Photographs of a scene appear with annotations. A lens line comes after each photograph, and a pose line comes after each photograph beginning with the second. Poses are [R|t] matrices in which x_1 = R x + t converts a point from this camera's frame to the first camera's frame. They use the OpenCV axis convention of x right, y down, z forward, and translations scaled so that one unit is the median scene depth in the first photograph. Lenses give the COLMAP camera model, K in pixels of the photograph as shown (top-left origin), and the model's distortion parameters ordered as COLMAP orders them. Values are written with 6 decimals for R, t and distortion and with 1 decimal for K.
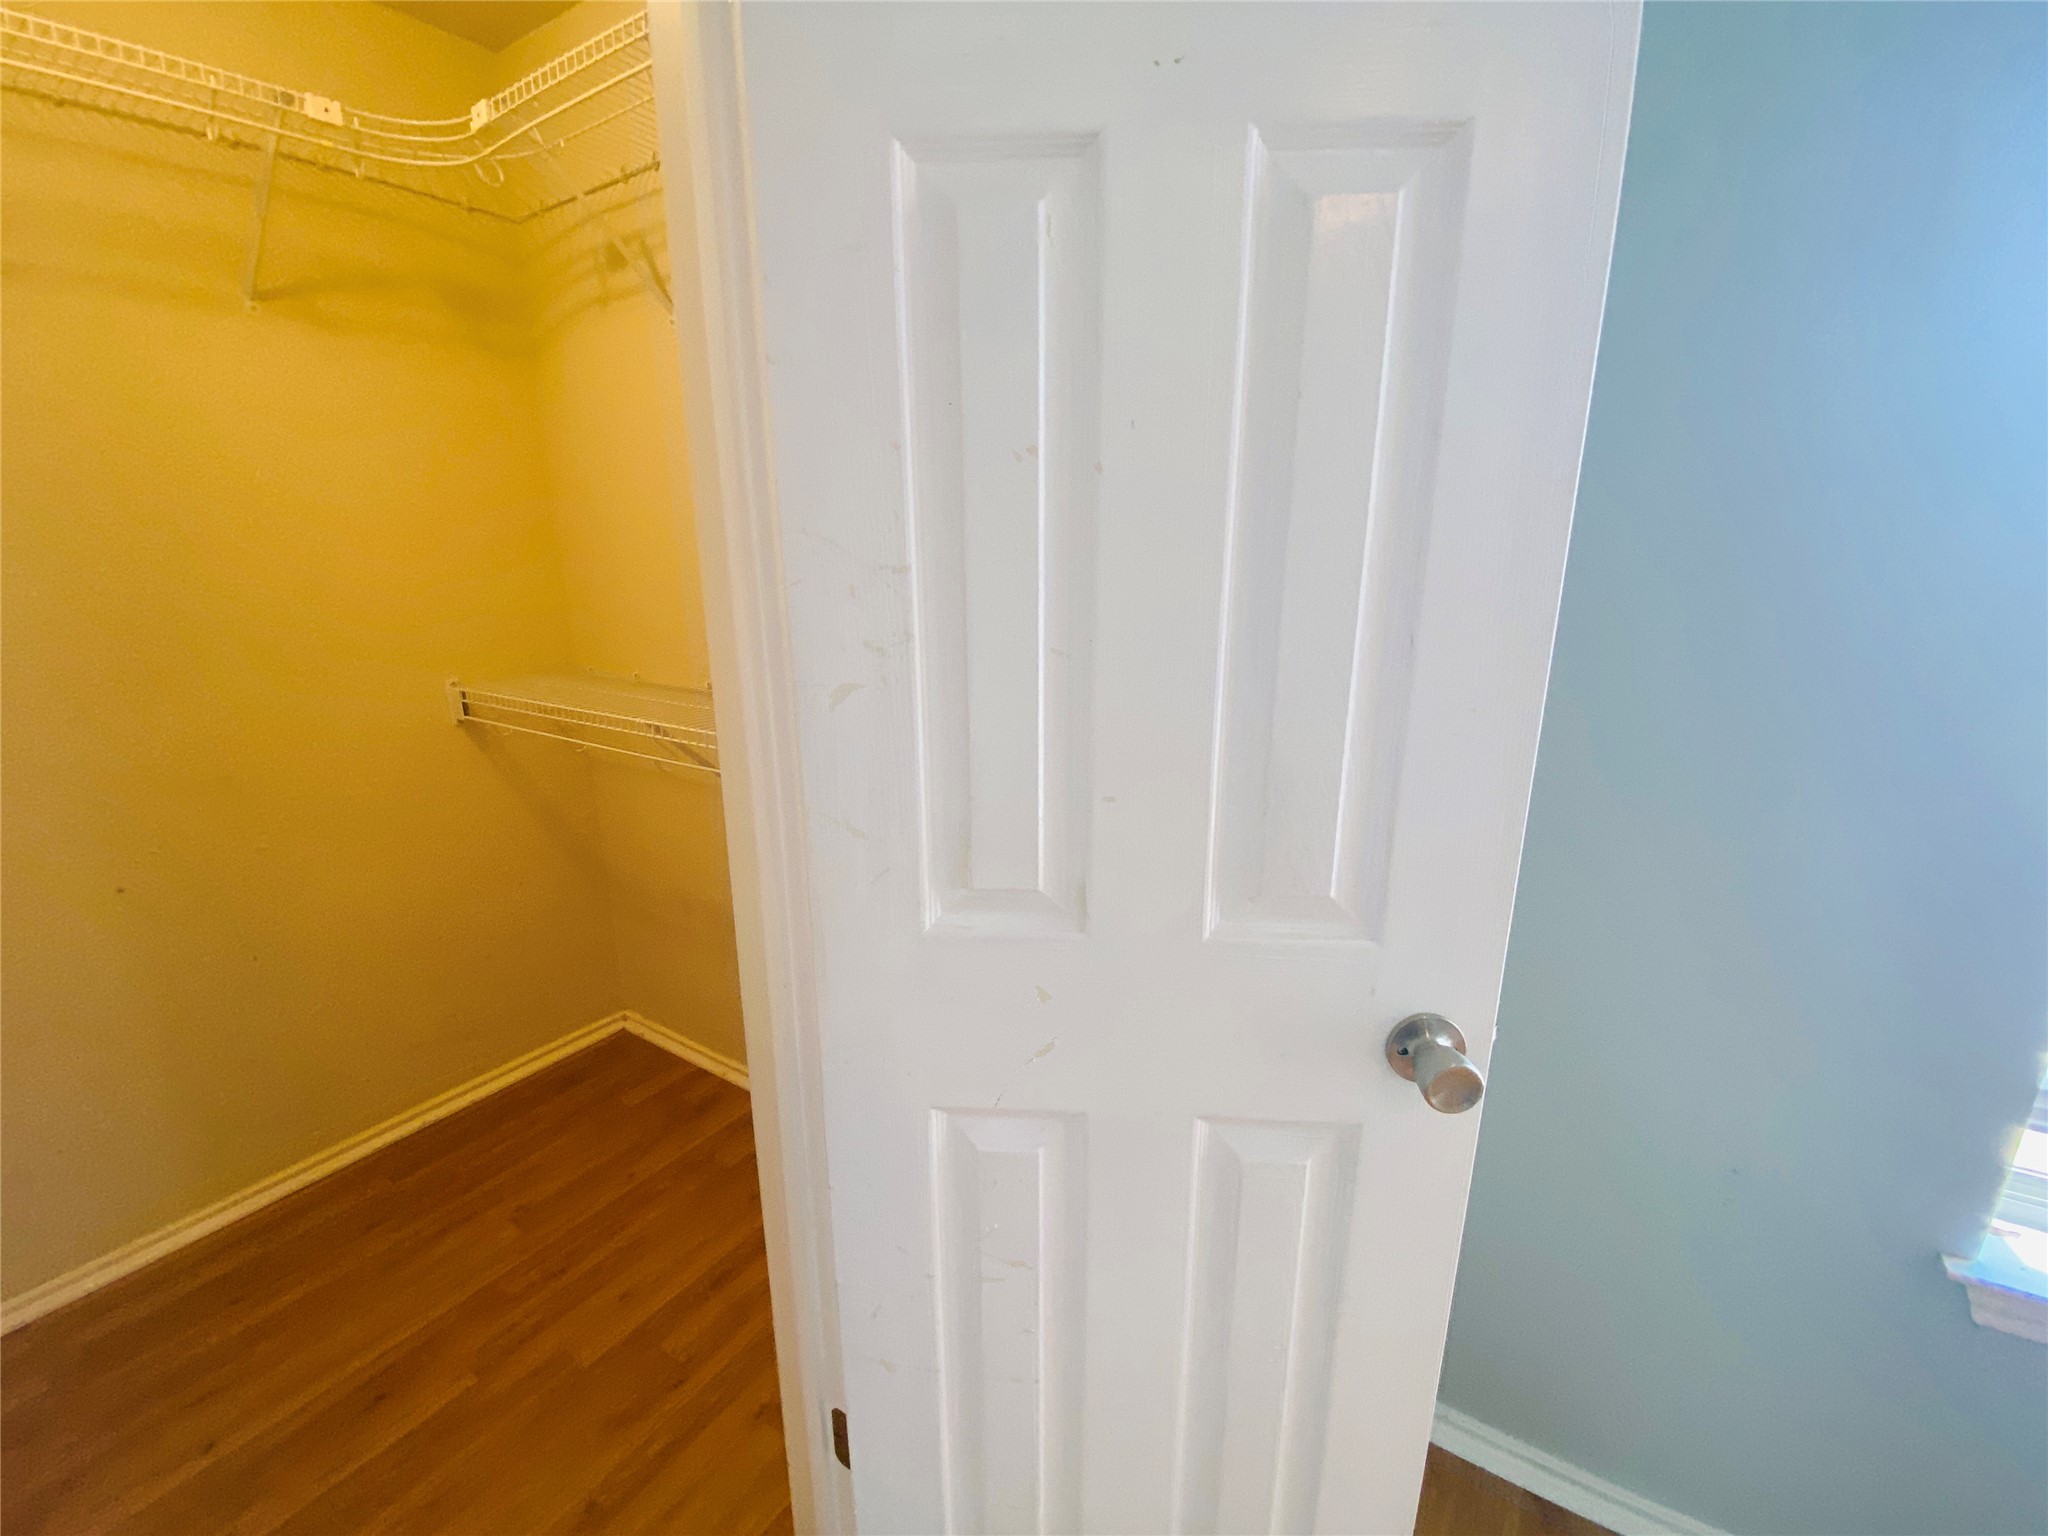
lens RADIAL K [[818.7, 0, 1006.0], [0, 818.7, 768.5], [0, 0, 1]] dist [0.016107, -0.020863]
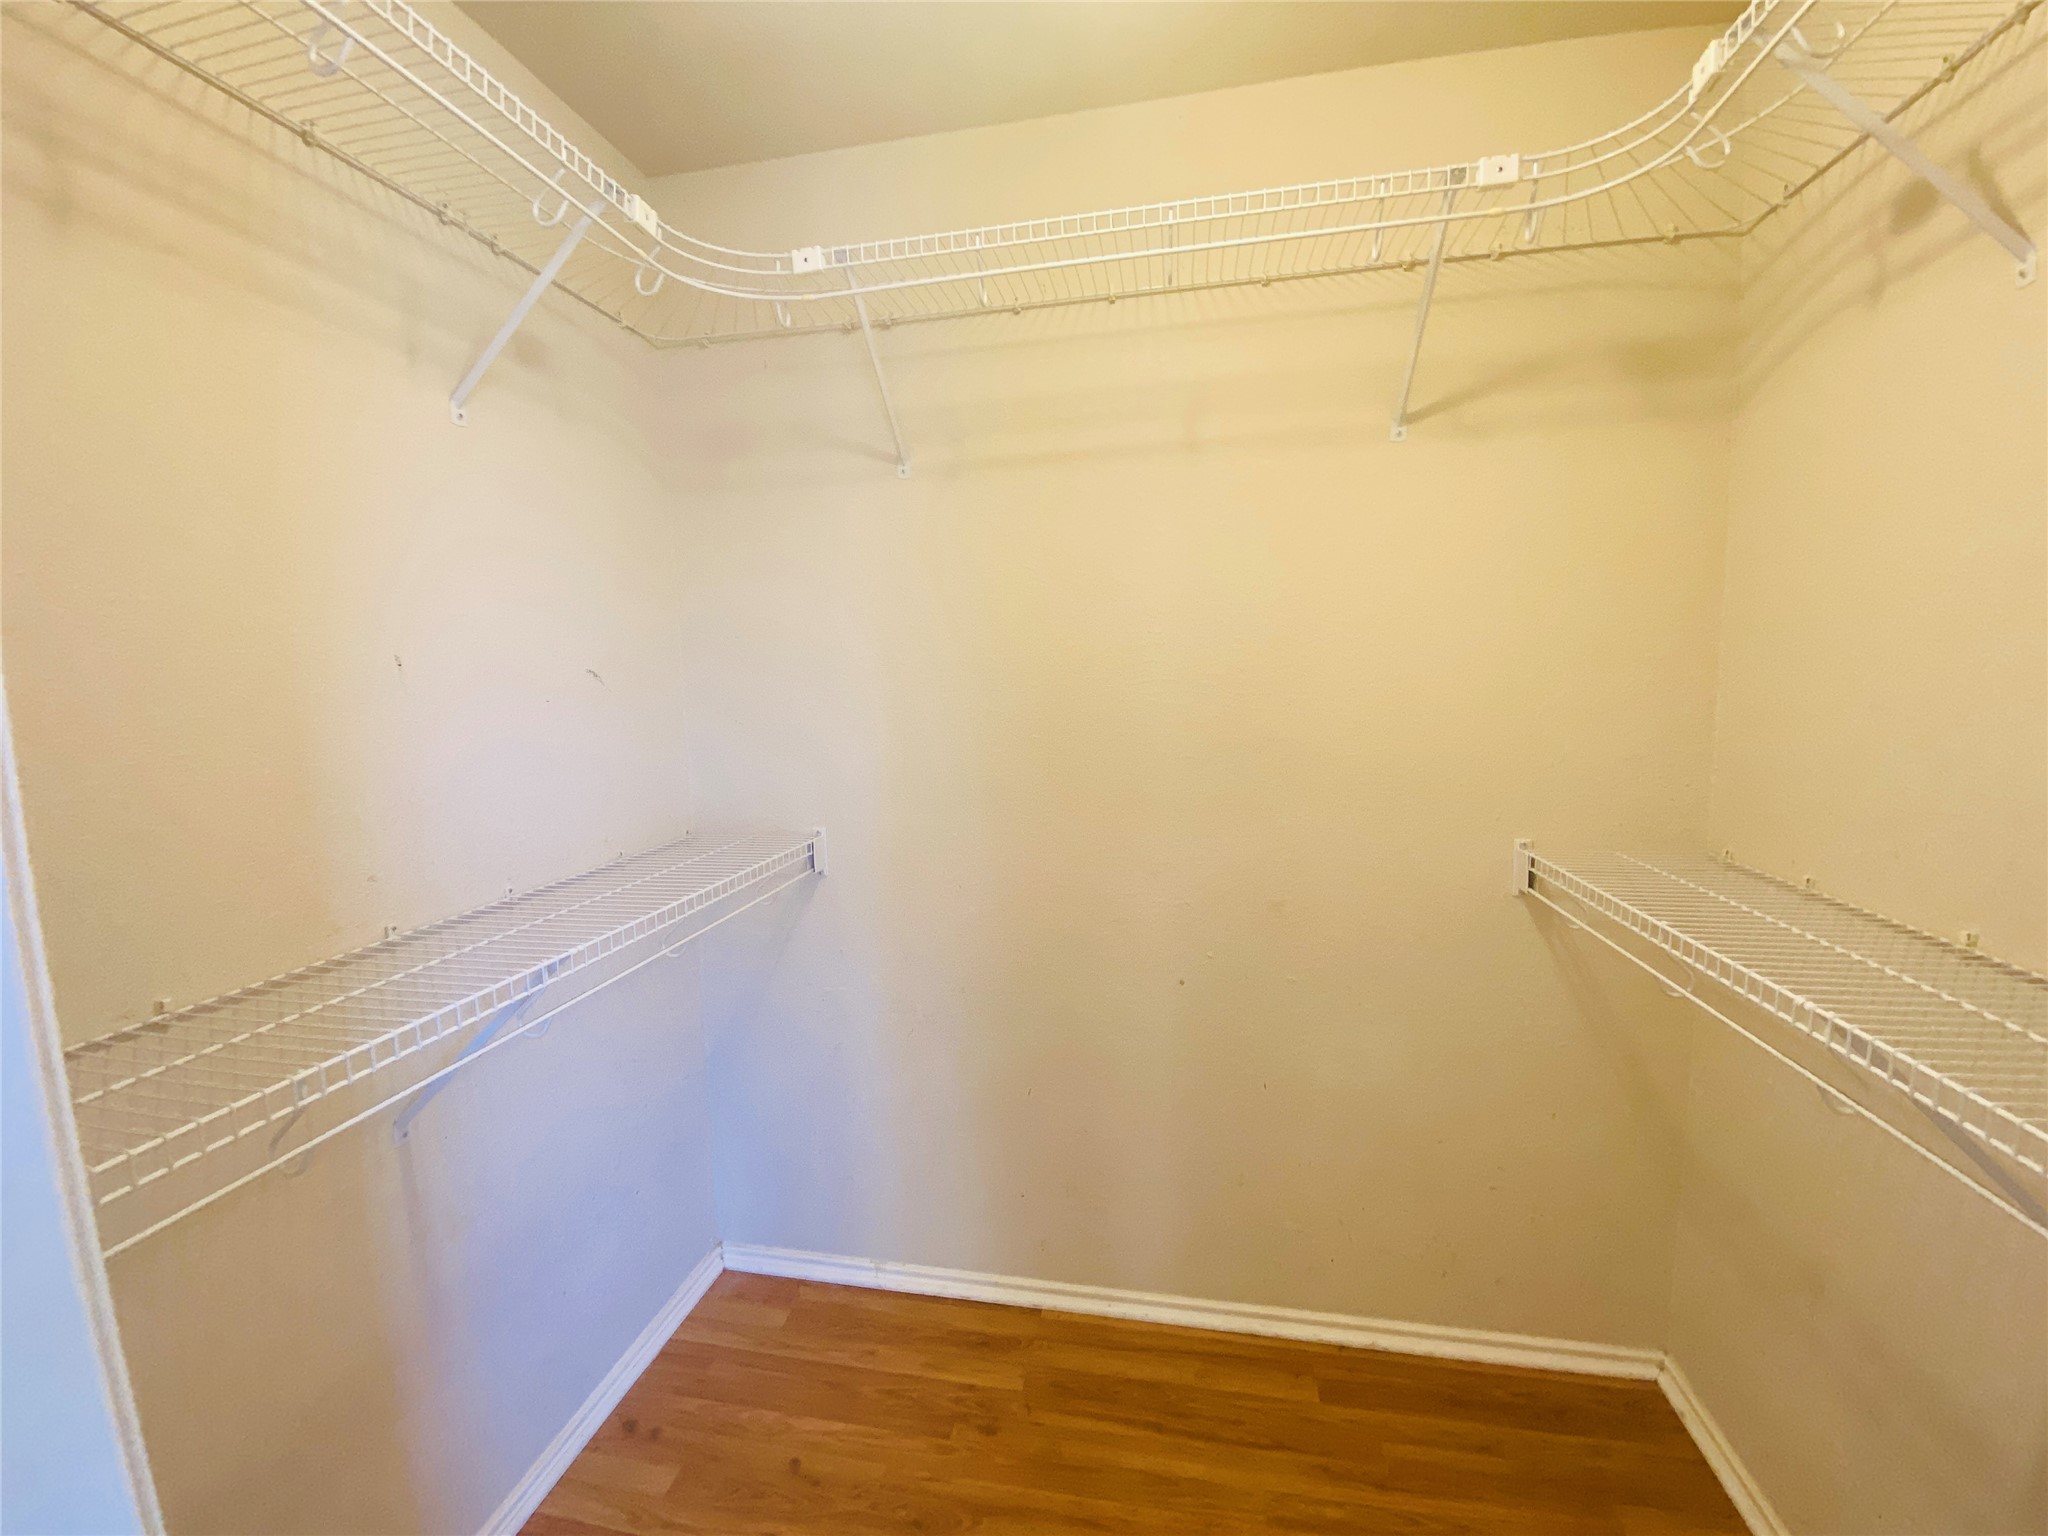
lens RADIAL K [[818.7, 0, 1006.0], [0, 818.7, 768.5], [0, 0, 1]] dist [0.016107, -0.020863]
pose [[0.374650, 0.105610, -0.921132, -0.147257], [-0.203991, 0.978537, 0.029222, -0.100952], [0.904448, 0.176955, 0.388152, 0.242368]]
